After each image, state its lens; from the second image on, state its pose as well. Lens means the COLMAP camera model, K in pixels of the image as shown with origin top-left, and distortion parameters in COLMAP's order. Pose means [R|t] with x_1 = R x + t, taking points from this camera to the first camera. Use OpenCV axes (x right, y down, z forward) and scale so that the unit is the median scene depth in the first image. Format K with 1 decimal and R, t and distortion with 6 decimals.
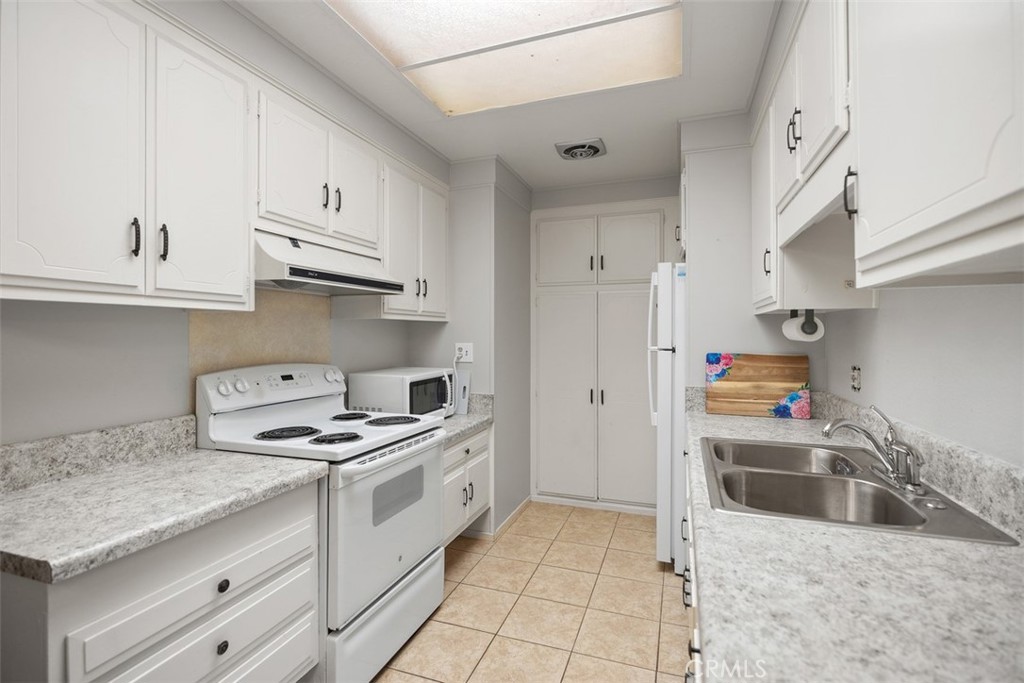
lens RADIAL K [[494.5, 0, 513.5], [0, 494.5, 335.5], [0, 0, 1]] dist [-0.005379, 0.000630]
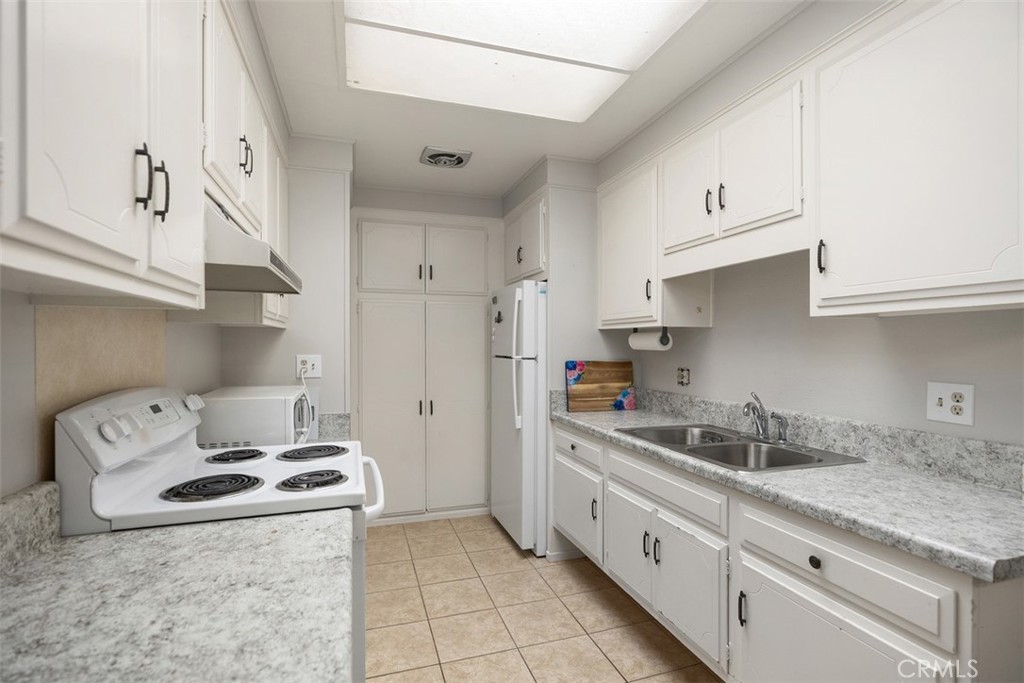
lens RADIAL K [[494.5, 0, 537.9], [0, 494.5, 350.7], [0, 0, 1]] dist [-0.005379, 0.000630]
pose [[0.775122, -0.005439, 0.631788, -0.425459], [-0.001048, 0.999950, 0.009895, -0.000217], [-0.631810, -0.008332, 0.775078, 0.140277]]
